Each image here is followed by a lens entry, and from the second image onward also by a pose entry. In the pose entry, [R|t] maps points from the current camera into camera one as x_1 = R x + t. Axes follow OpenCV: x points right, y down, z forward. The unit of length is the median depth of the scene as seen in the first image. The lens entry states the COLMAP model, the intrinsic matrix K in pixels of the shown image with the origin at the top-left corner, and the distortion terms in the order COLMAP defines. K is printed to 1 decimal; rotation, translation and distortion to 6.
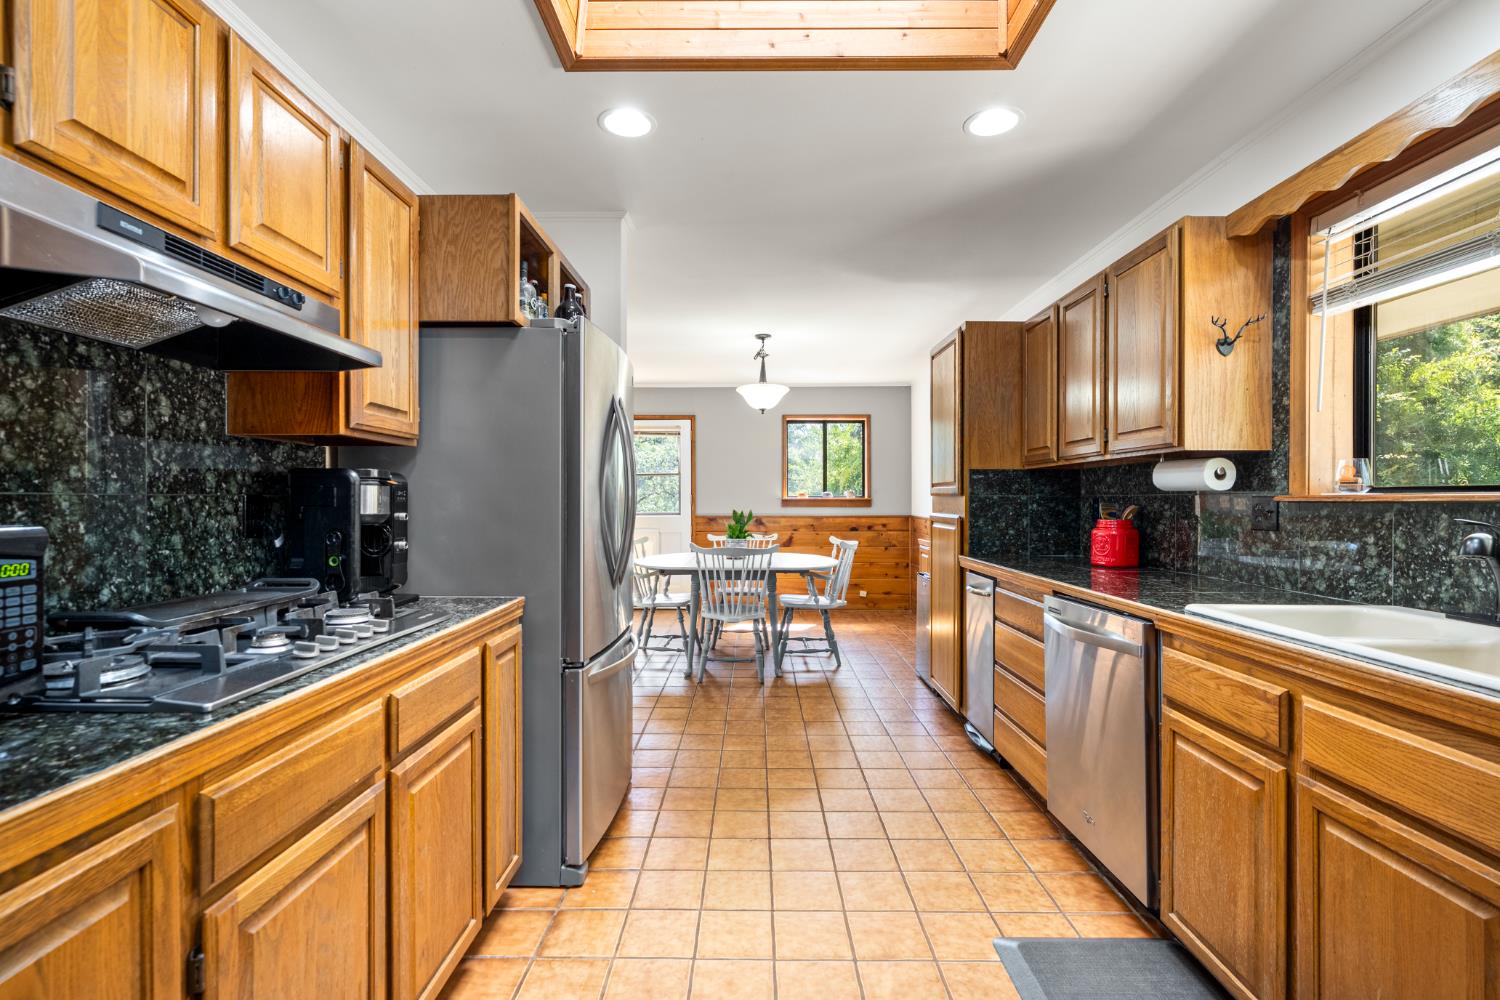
lens RADIAL K [[688.2, 0, 741.1], [0, 688.2, 502.4], [0, 0, 1]] dist [-0.001584, -0.000221]
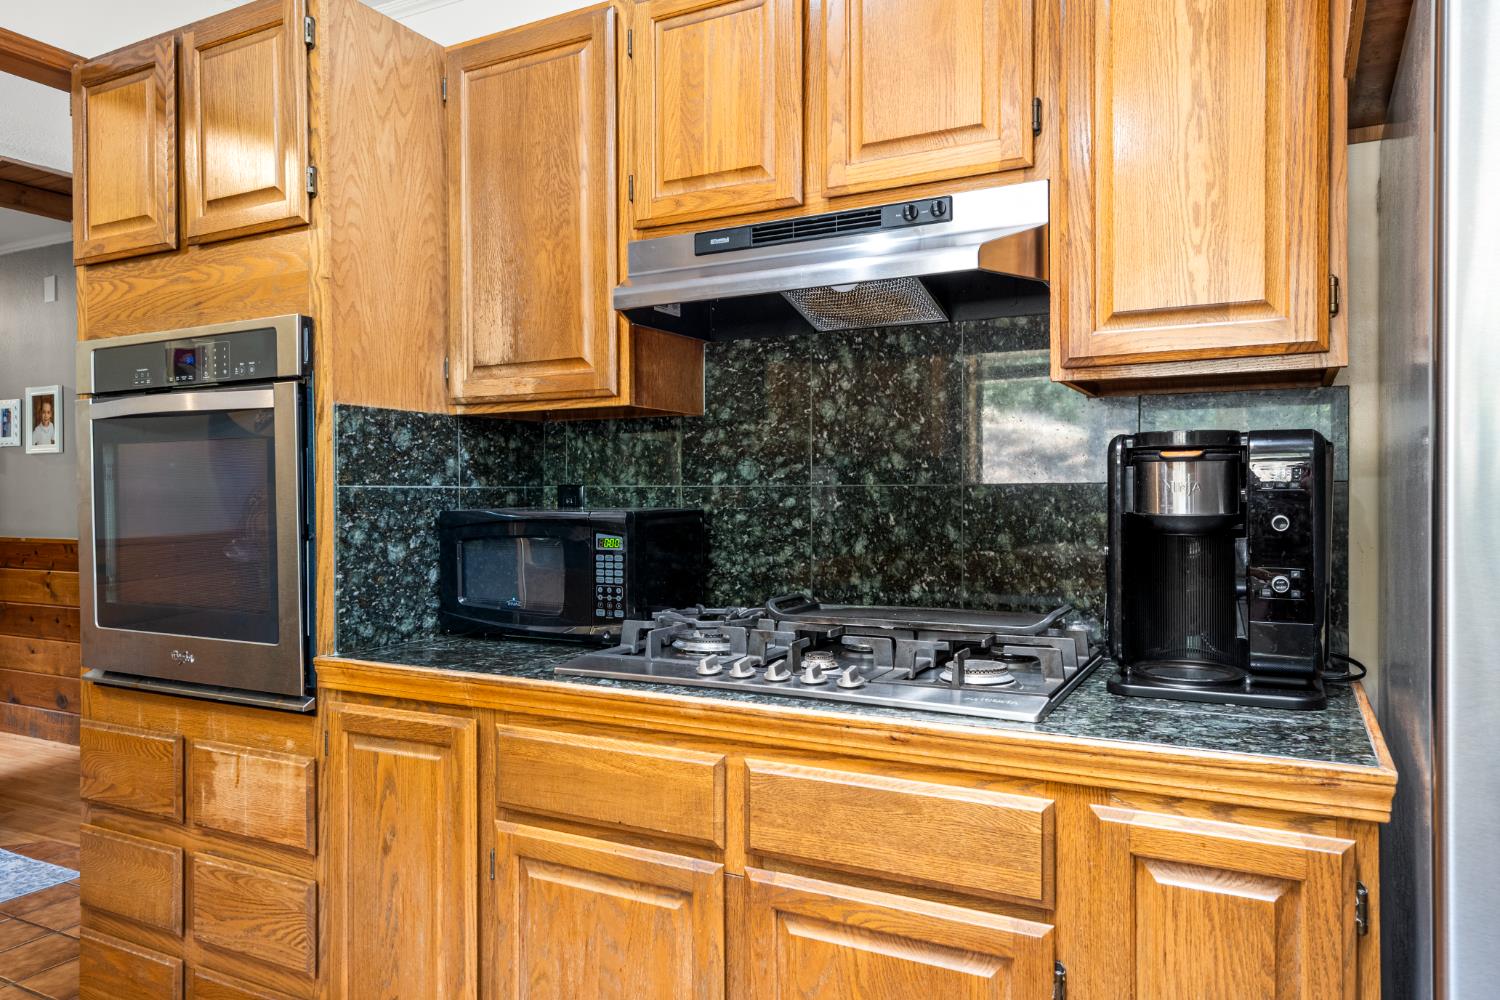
lens RADIAL K [[994.7, 0, 752.4], [0, 994.7, 505.3], [0, 0, 1]] dist [0.004803, 0.000734]
pose [[-0.450914, 0.010966, -0.892500, 0.394039], [0.001832, 0.999934, 0.011361, -0.000042], [0.892565, 0.003488, -0.450904, 1.396530]]
